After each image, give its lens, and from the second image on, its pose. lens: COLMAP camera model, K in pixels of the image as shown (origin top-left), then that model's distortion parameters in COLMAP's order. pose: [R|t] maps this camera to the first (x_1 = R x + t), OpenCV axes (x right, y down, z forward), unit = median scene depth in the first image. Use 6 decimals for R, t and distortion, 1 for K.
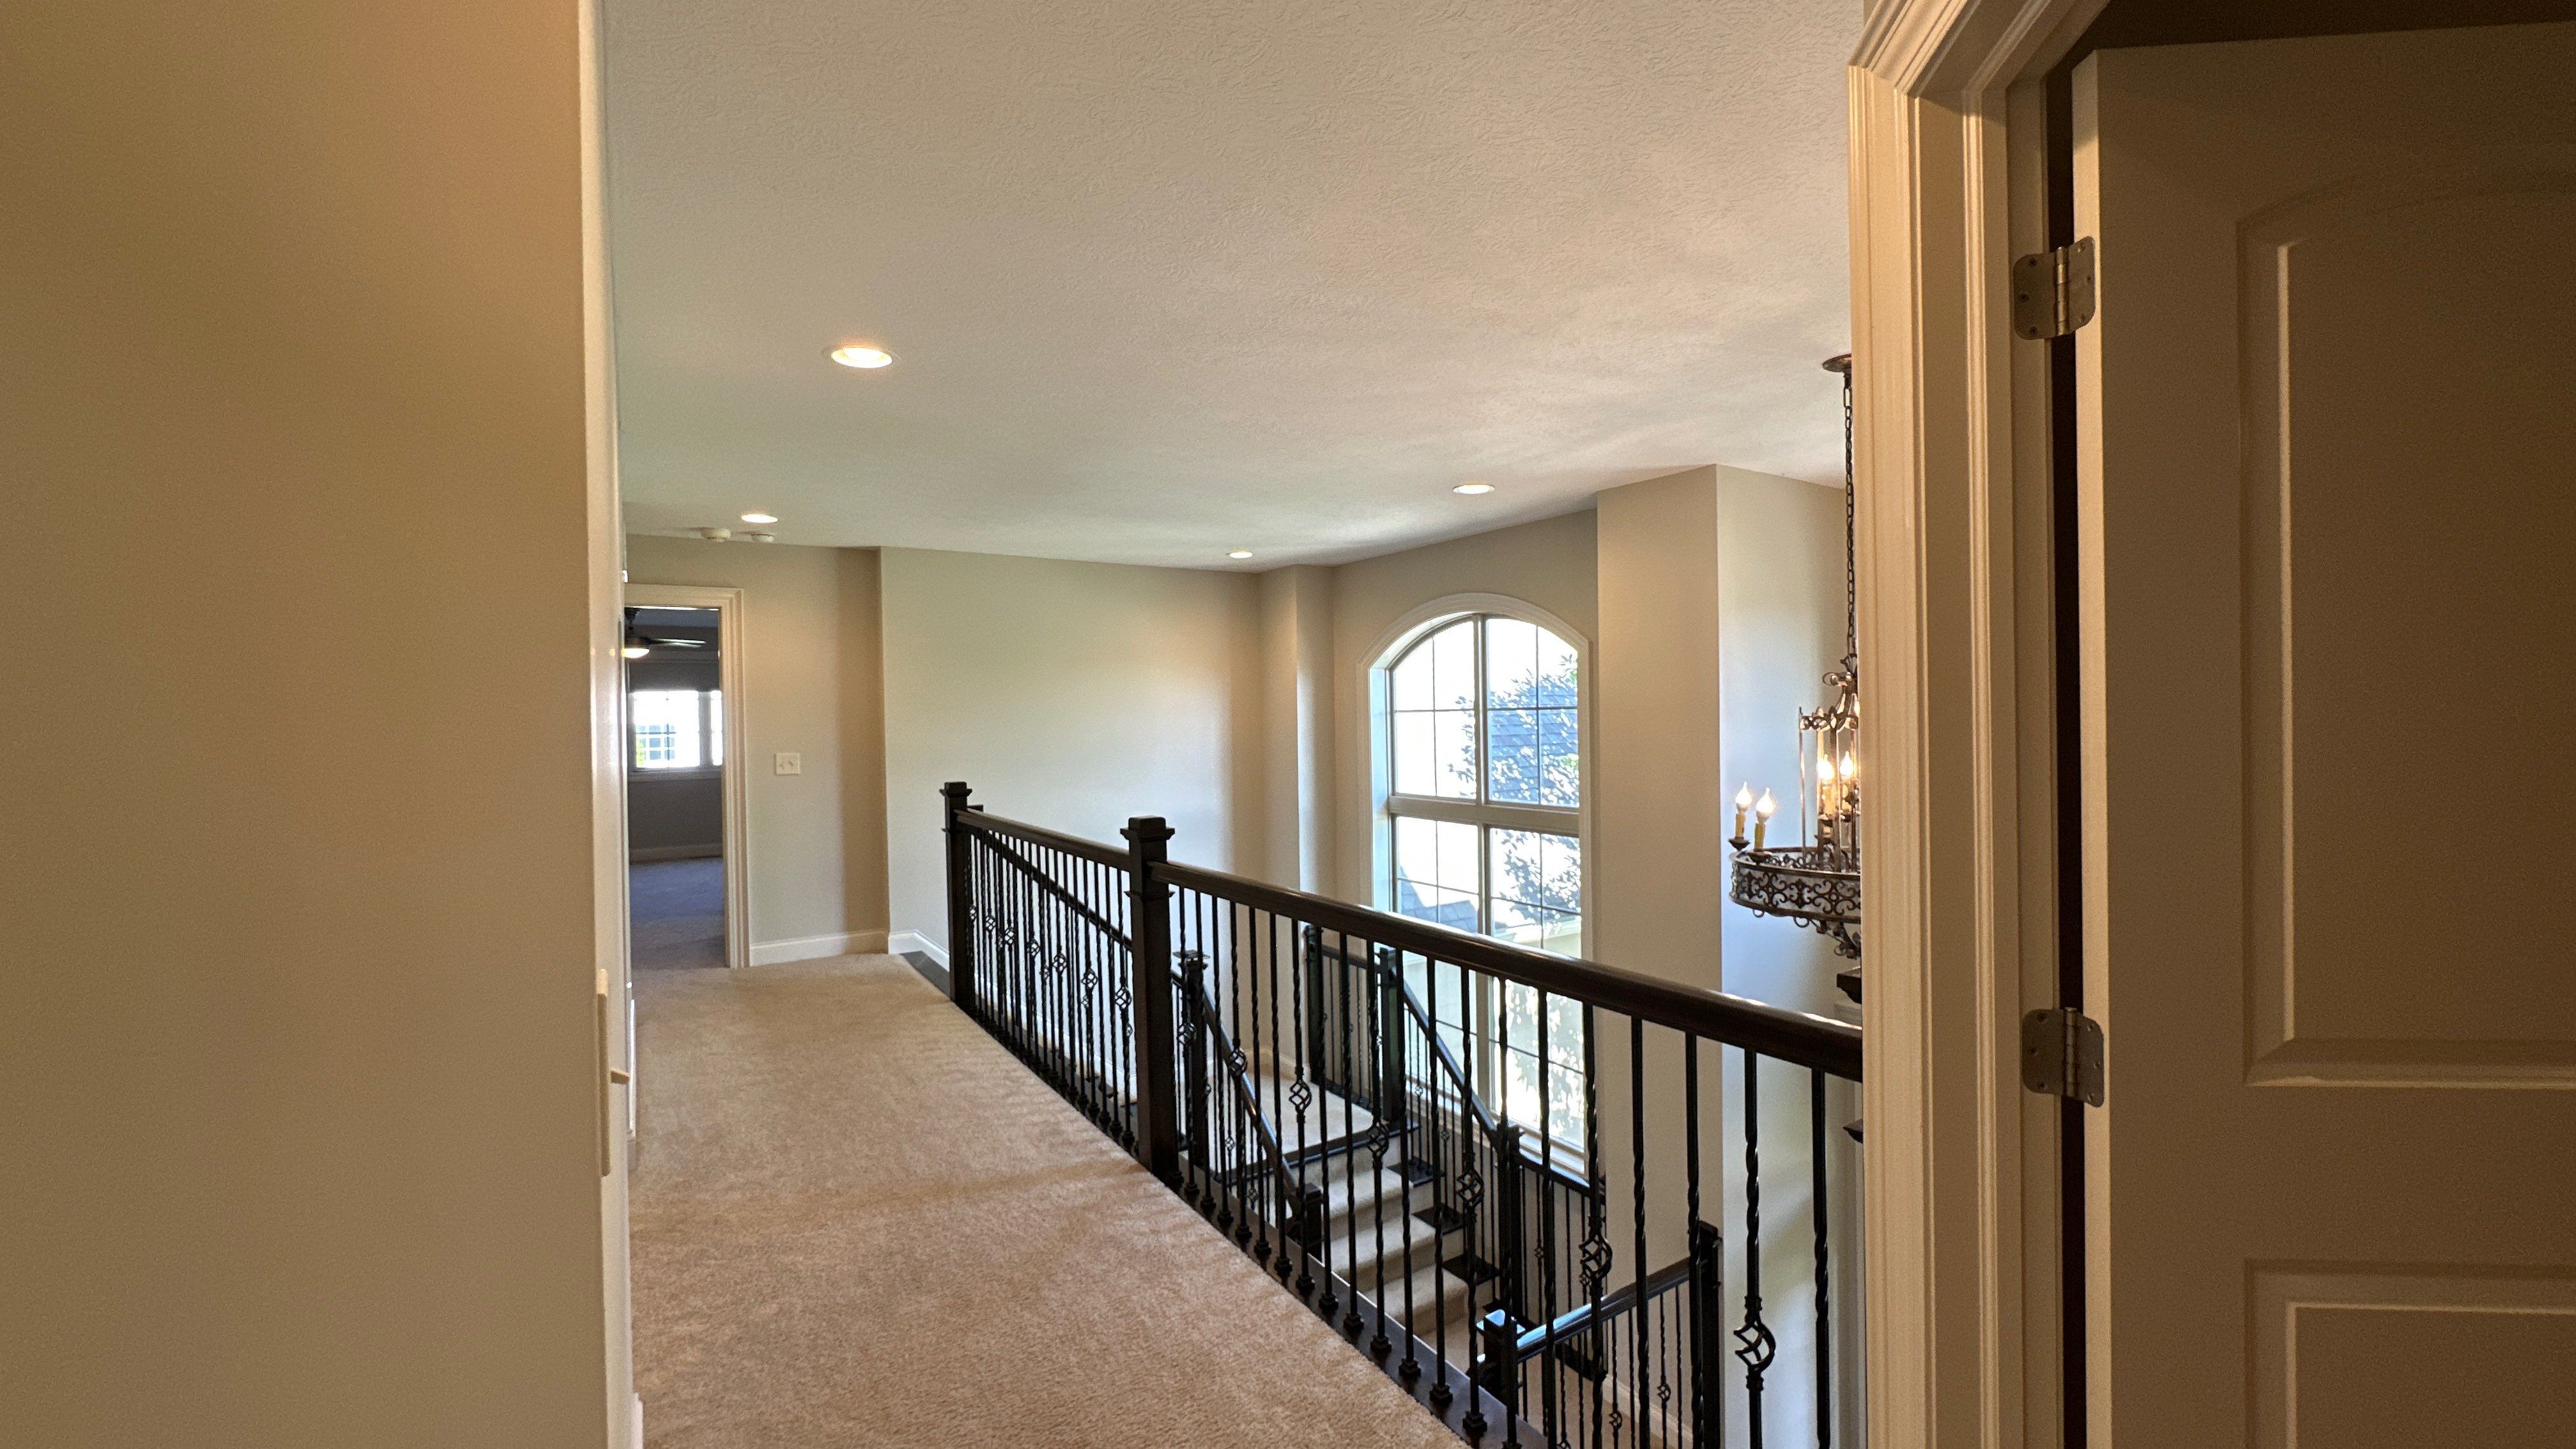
lens RADIAL K [[1033.1, 0, 1288.8], [0, 1033.1, 717.6], [0, 0, 1]] dist [-0.003101, 0.000228]
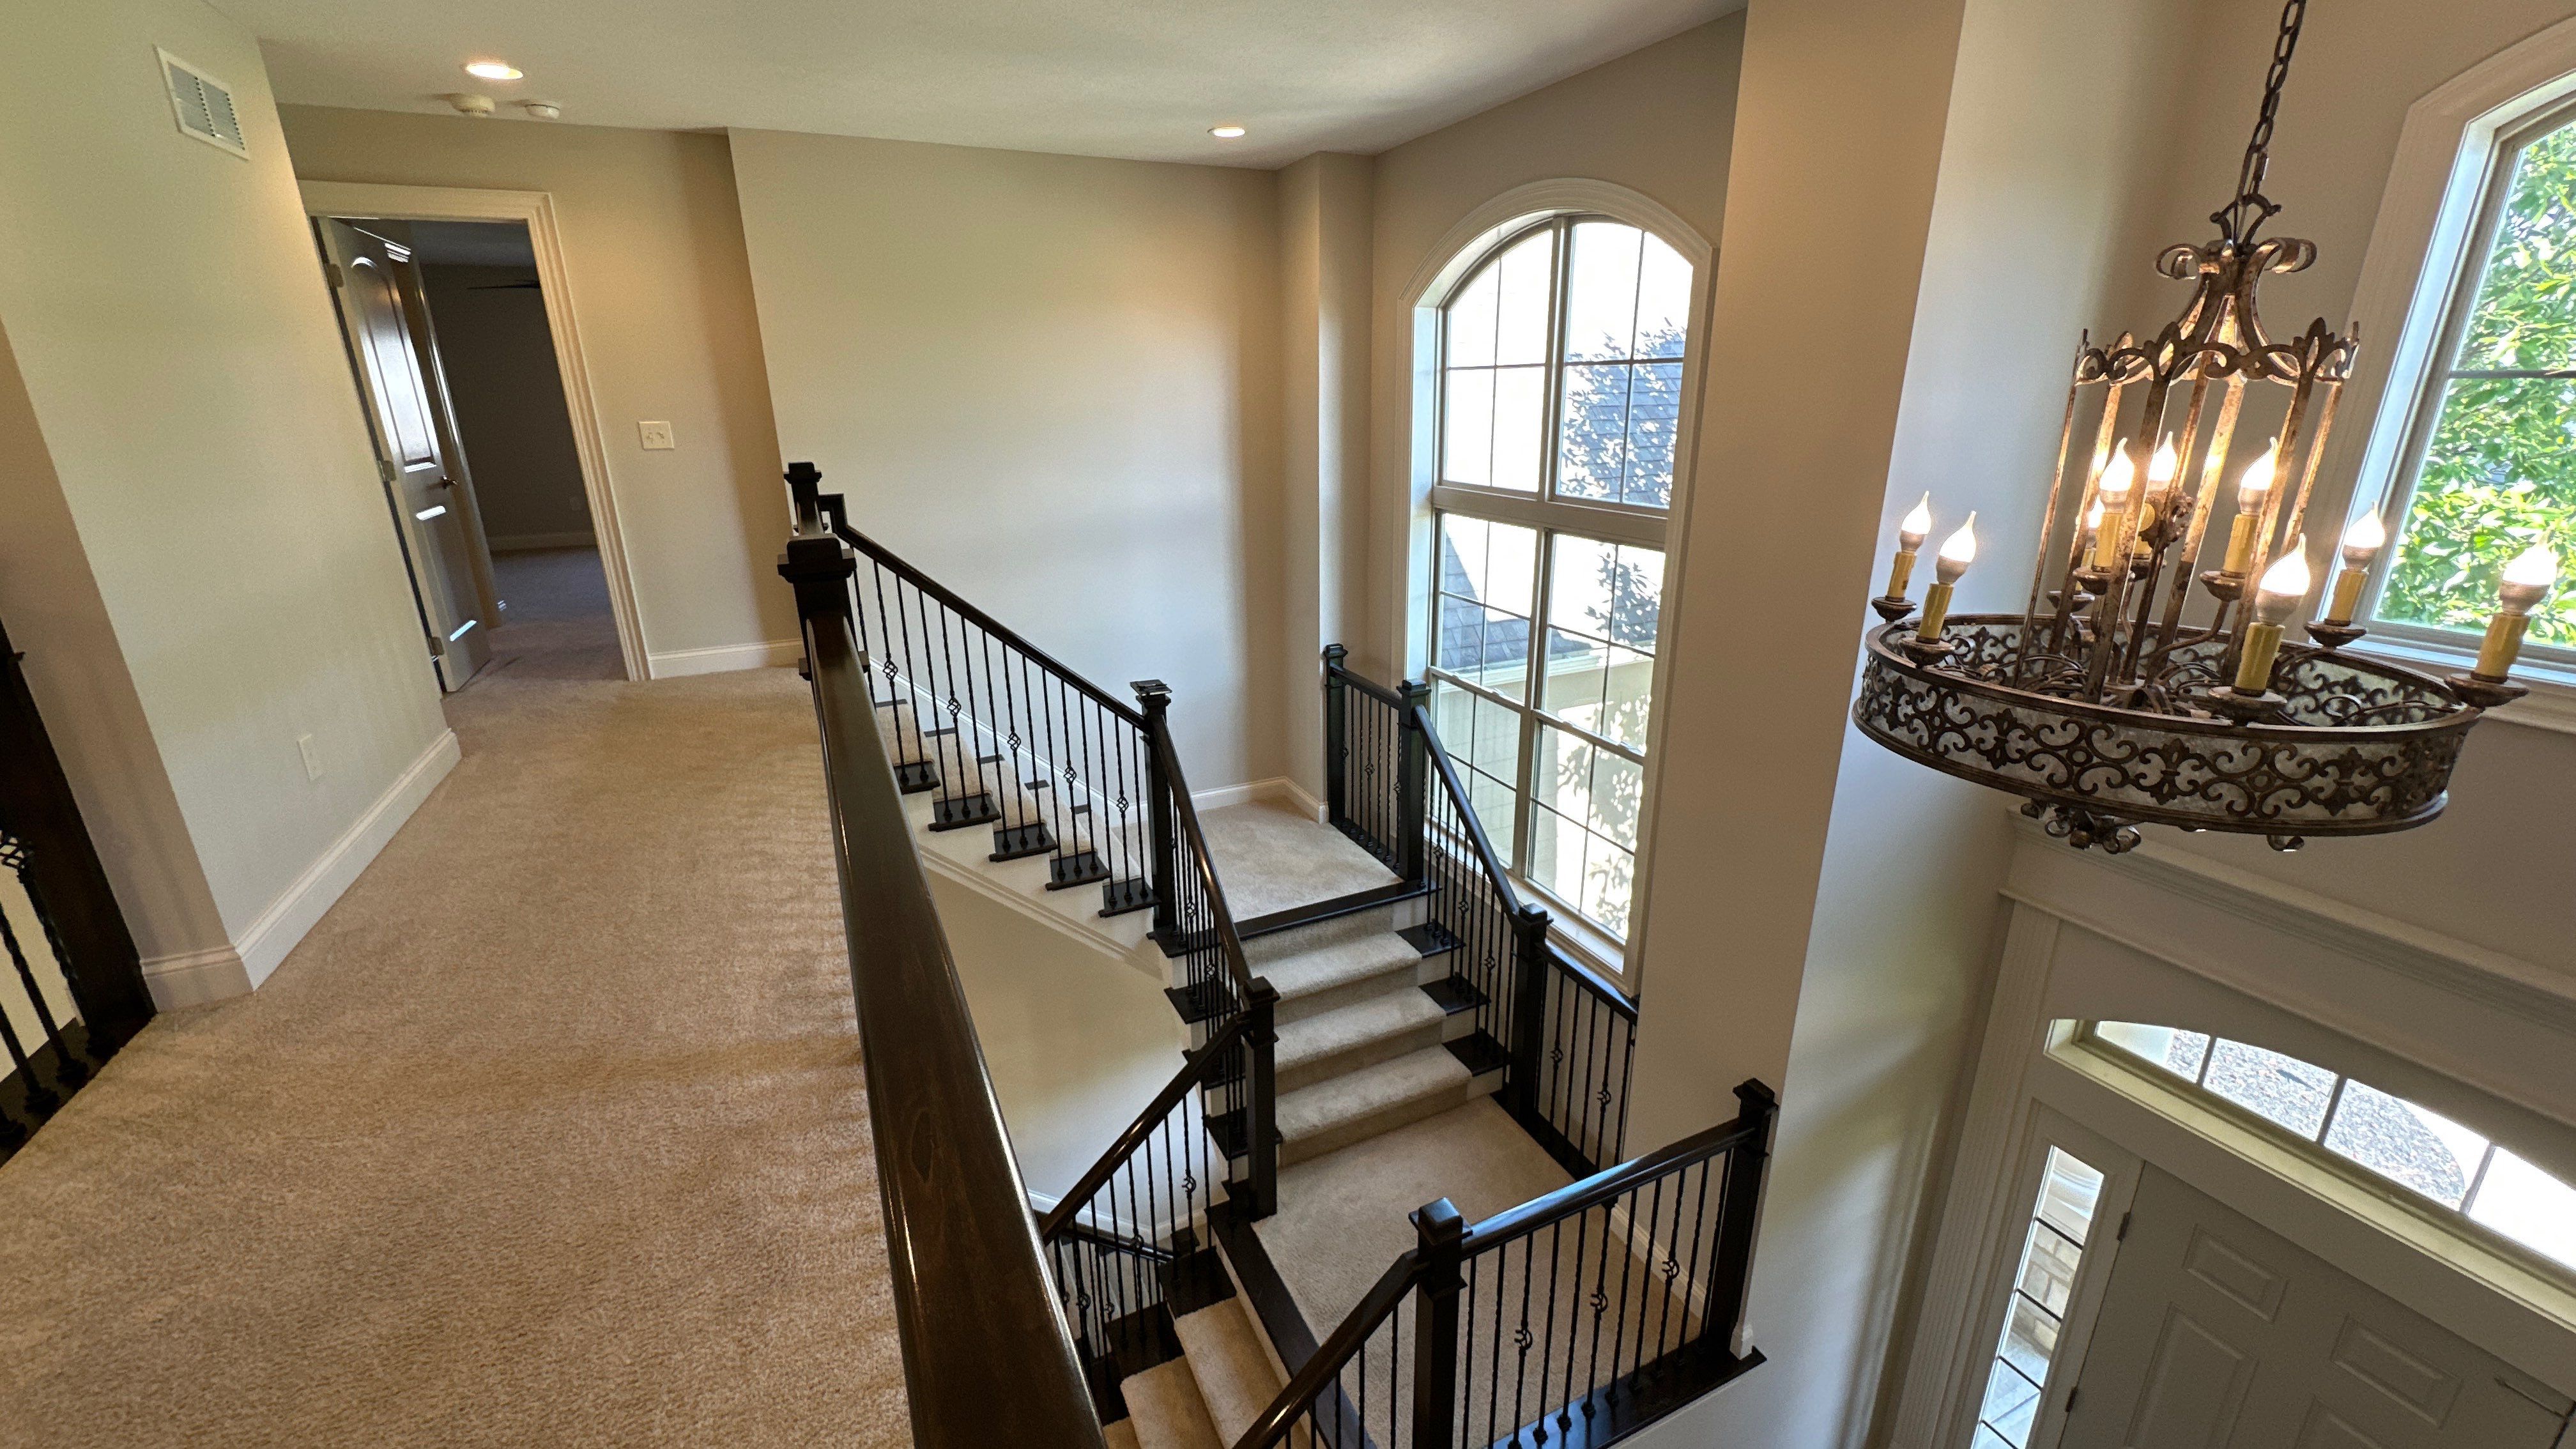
lens RADIAL K [[1029.9, 0, 1291.7], [0, 1029.9, 717.5], [0, 0, 1]] dist [-0.002028, -0.000179]
pose [[0.991150, 0.043684, -0.125357, 0.115337], [-0.003408, 0.952367, 0.304934, 0.008740], [0.132706, -0.301808, 0.944087, 0.256751]]
